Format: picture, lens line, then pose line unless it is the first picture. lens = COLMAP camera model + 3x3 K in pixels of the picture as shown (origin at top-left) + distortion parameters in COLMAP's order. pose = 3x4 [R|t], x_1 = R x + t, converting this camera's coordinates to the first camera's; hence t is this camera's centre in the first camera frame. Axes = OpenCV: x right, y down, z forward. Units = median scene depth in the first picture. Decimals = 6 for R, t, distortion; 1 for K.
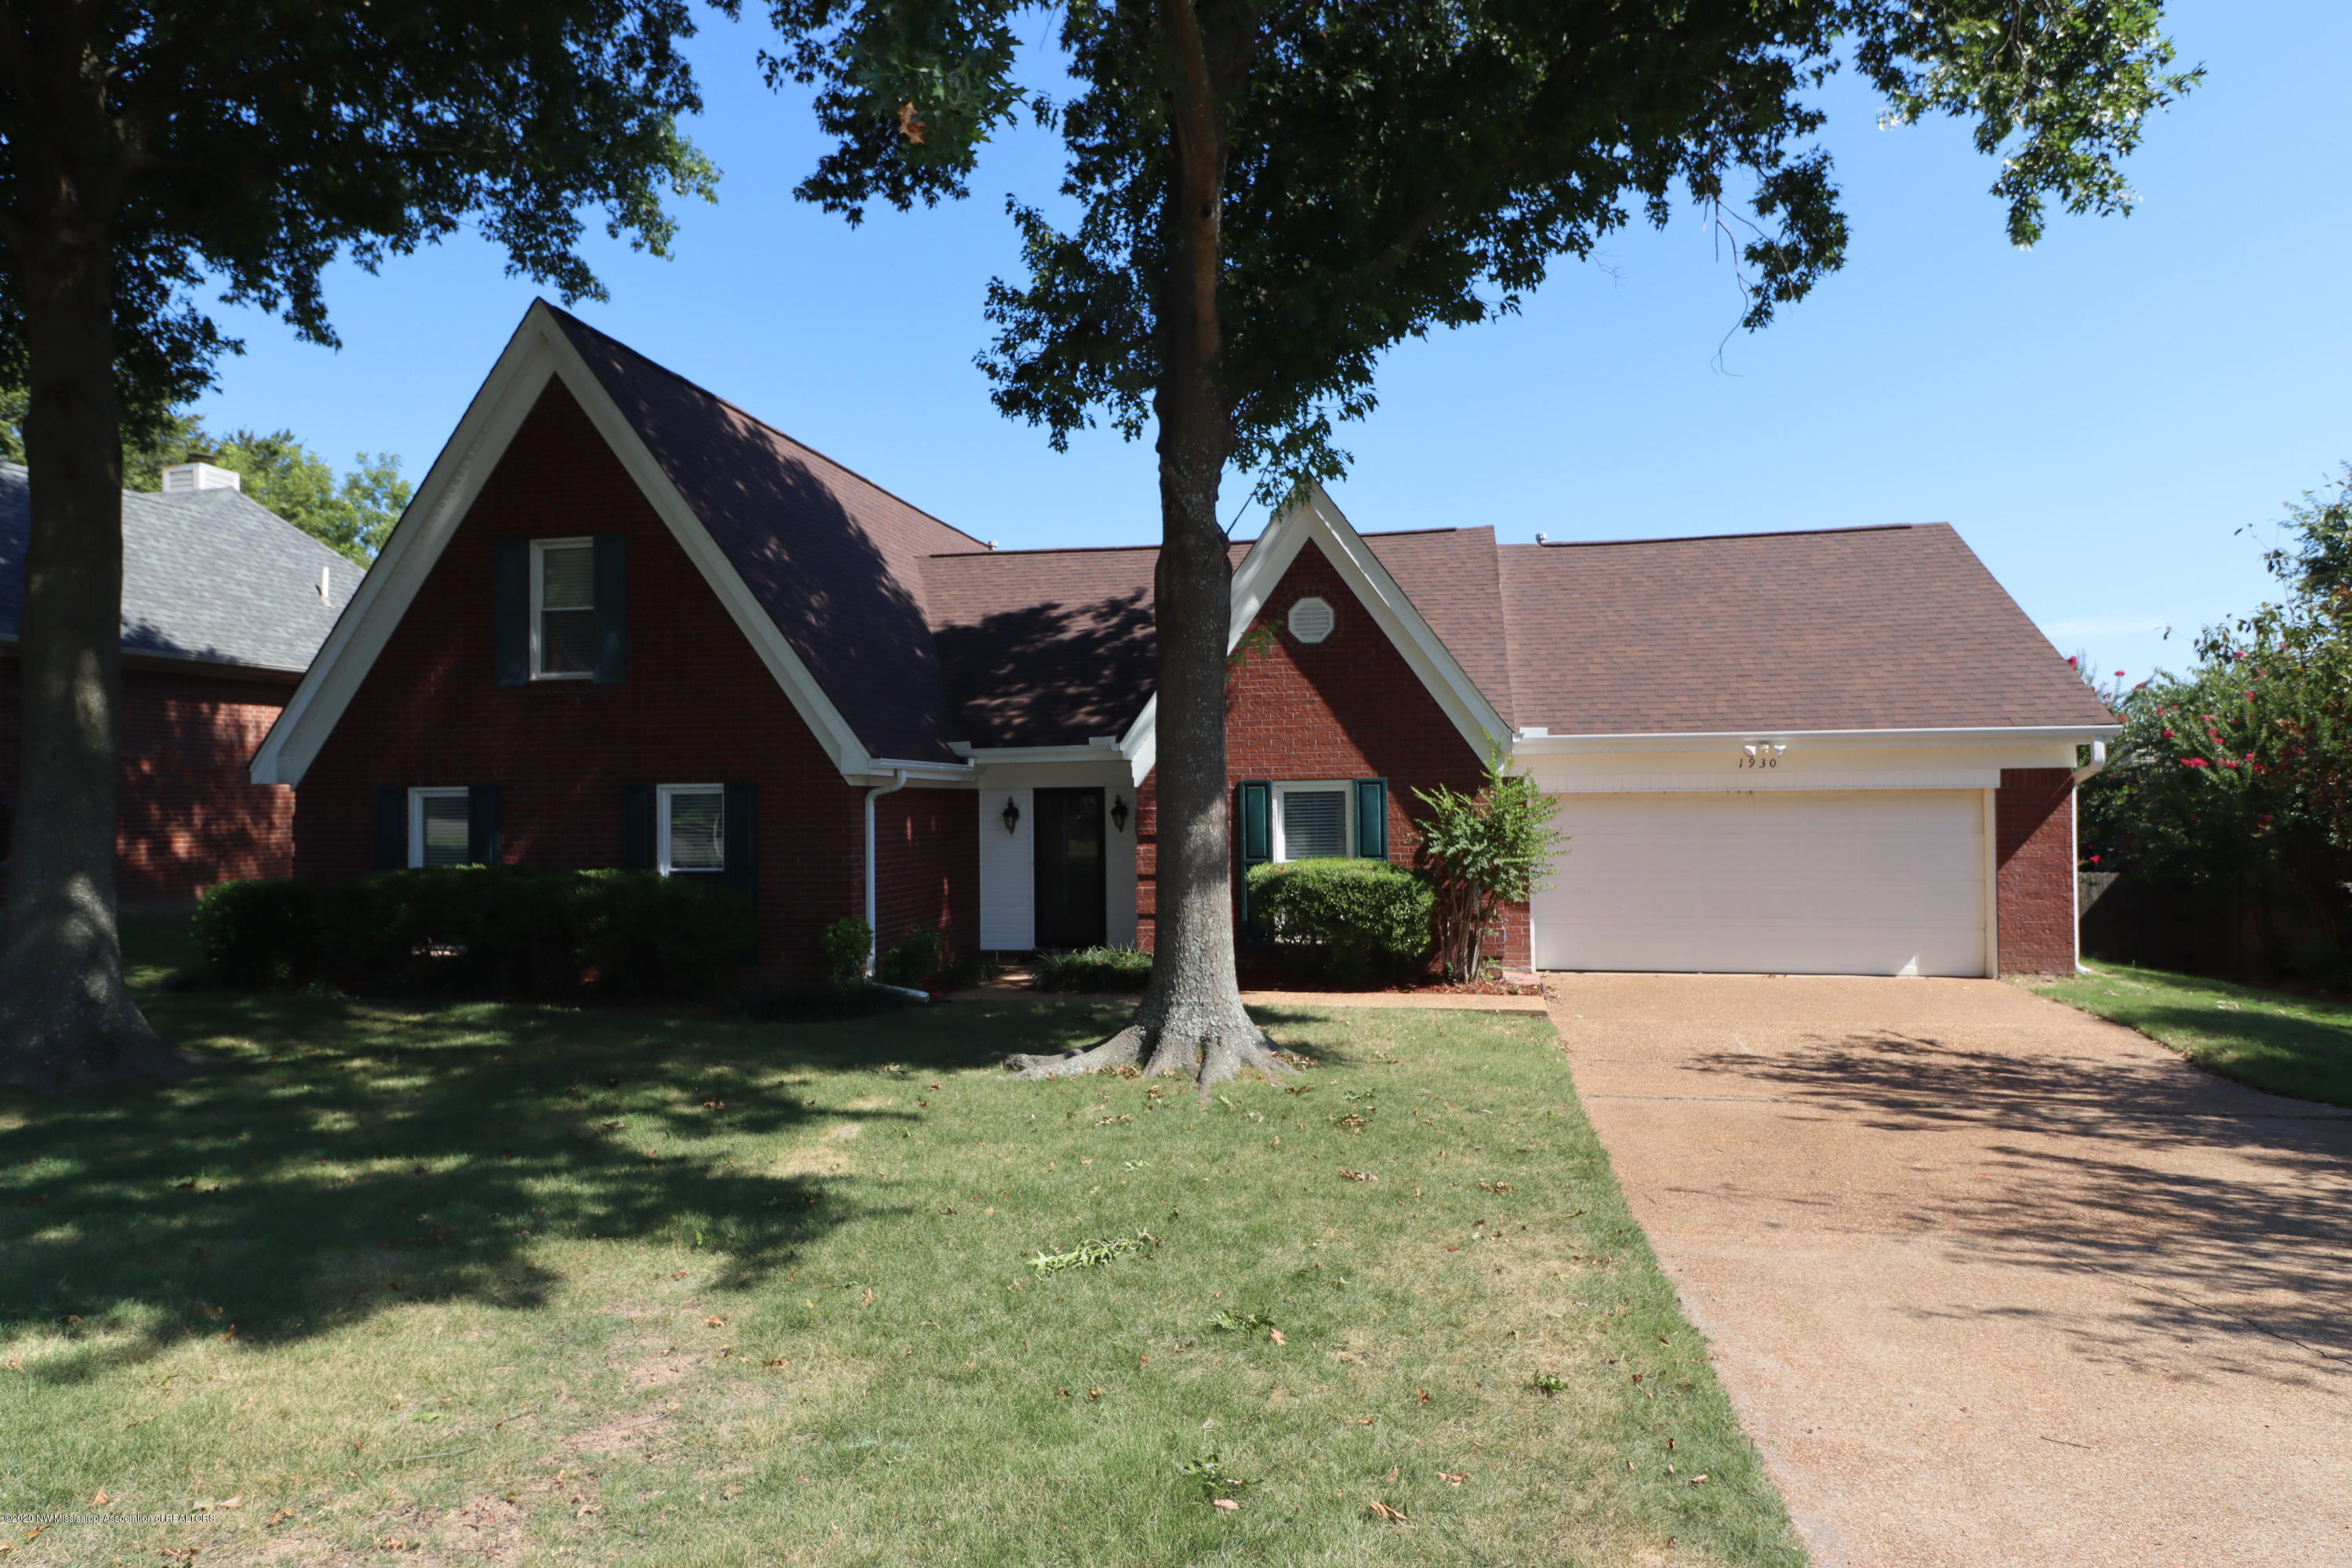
lens RADIAL K [[1379.1, 0, 1184.2], [0, 1379.1, 792.7], [0, 0, 1]] dist [-0.008086, -0.001257]
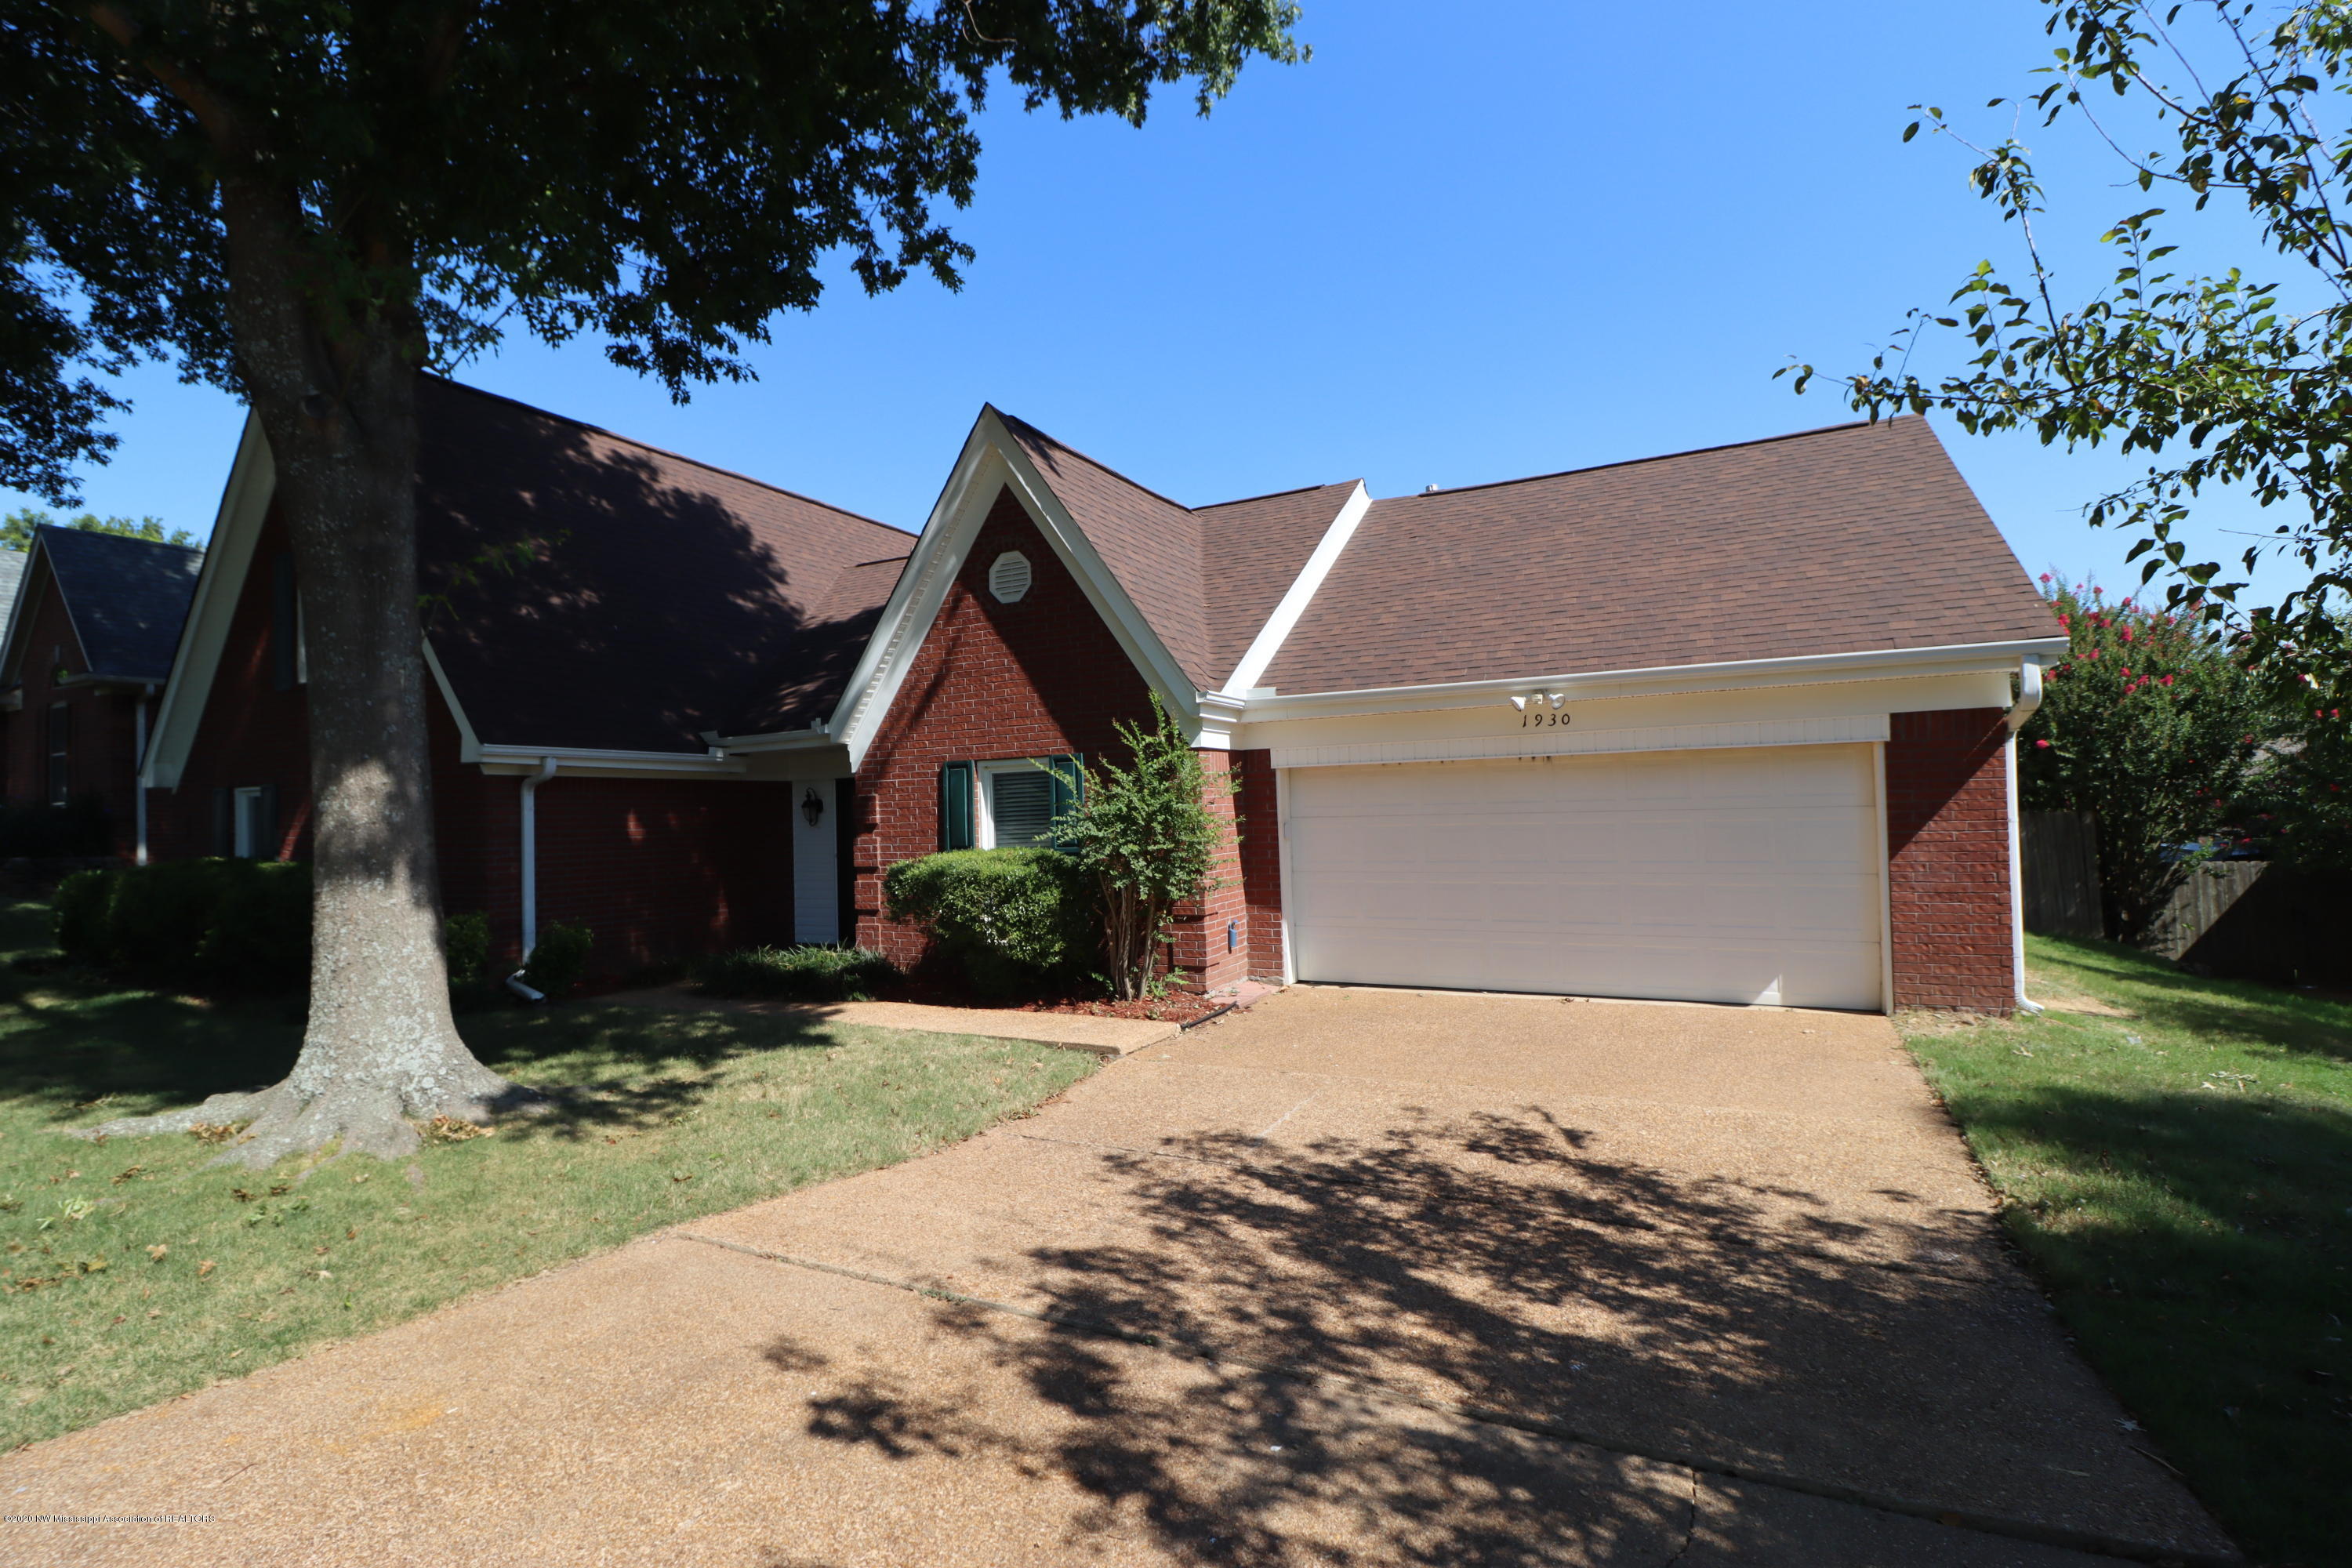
lens RADIAL K [[1093.9, 0, 1182.2], [0, 1093.9, 789.7], [0, 0, 1]] dist [-0.005323, -0.001348]
pose [[0.962607, -0.020710, -0.270110, 0.386685], [0.017836, 0.999755, -0.013091, 0.021610], [0.270315, 0.007784, 0.962741, 0.361831]]
